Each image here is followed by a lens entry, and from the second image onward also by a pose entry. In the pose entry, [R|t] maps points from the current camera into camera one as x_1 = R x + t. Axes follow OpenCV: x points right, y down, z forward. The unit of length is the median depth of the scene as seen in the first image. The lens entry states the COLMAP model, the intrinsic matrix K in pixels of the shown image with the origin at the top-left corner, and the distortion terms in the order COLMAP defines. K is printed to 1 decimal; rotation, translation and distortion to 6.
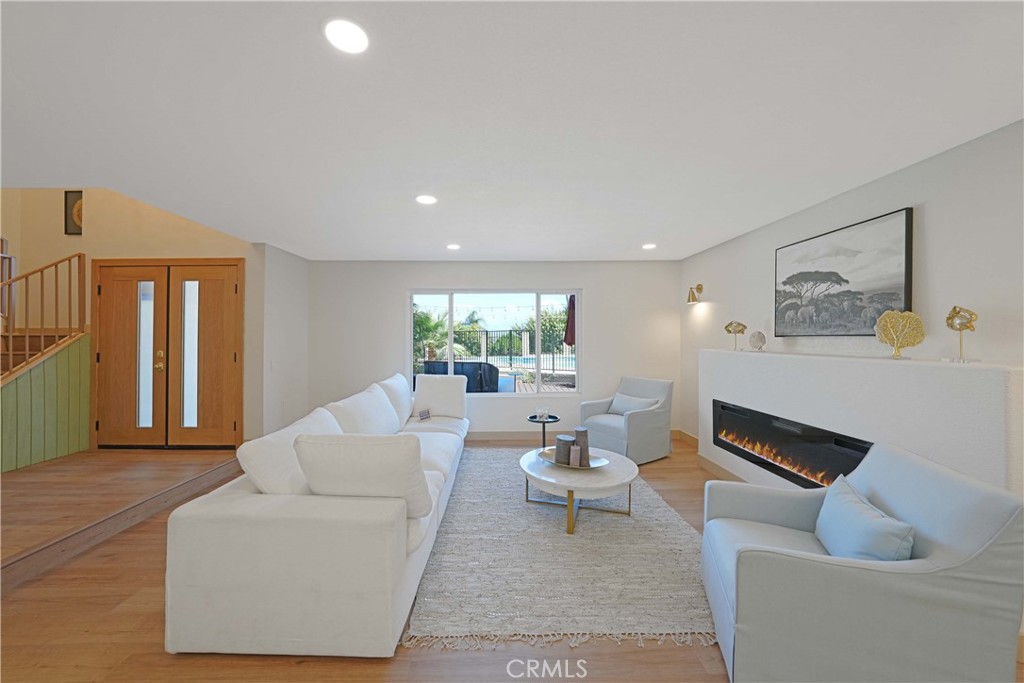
lens RADIAL K [[328.3, 0, 485.5], [0, 328.3, 329.6], [0, 0, 1]] dist [-0.000005, 0.000086]
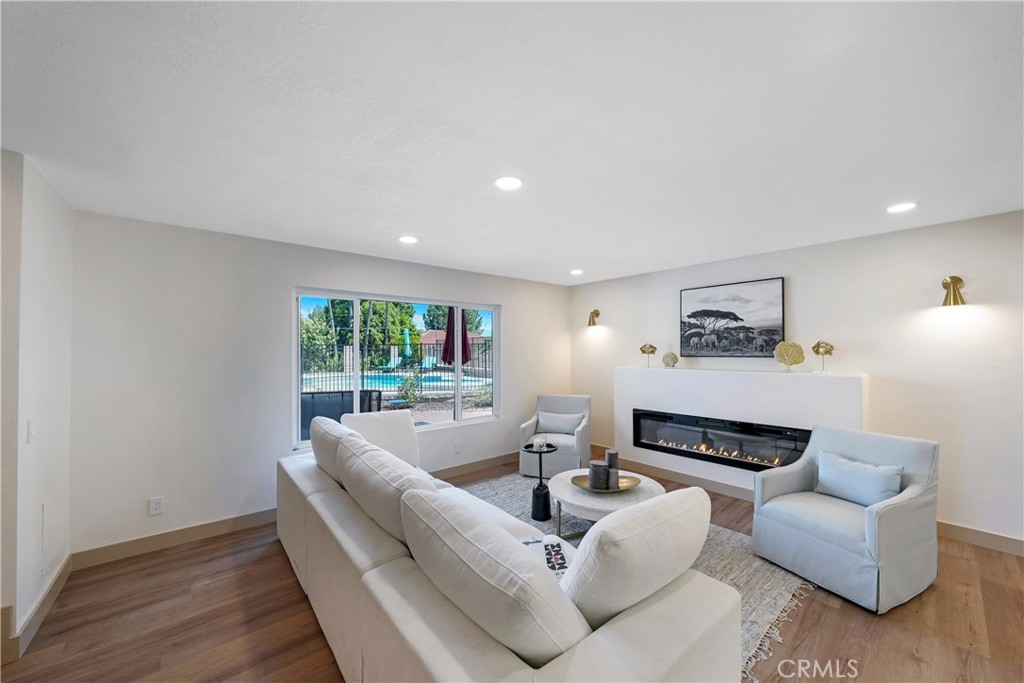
lens RADIAL K [[377.0, 0, 465.3], [0, 377.0, 344.0], [0, 0, 1]] dist [-0.000195, 0.000037]
pose [[0.790800, 0.007530, 0.612028, -0.802841], [-0.010188, 0.999948, 0.000860, -0.024079], [-0.611989, -0.006916, 0.790836, 0.373840]]
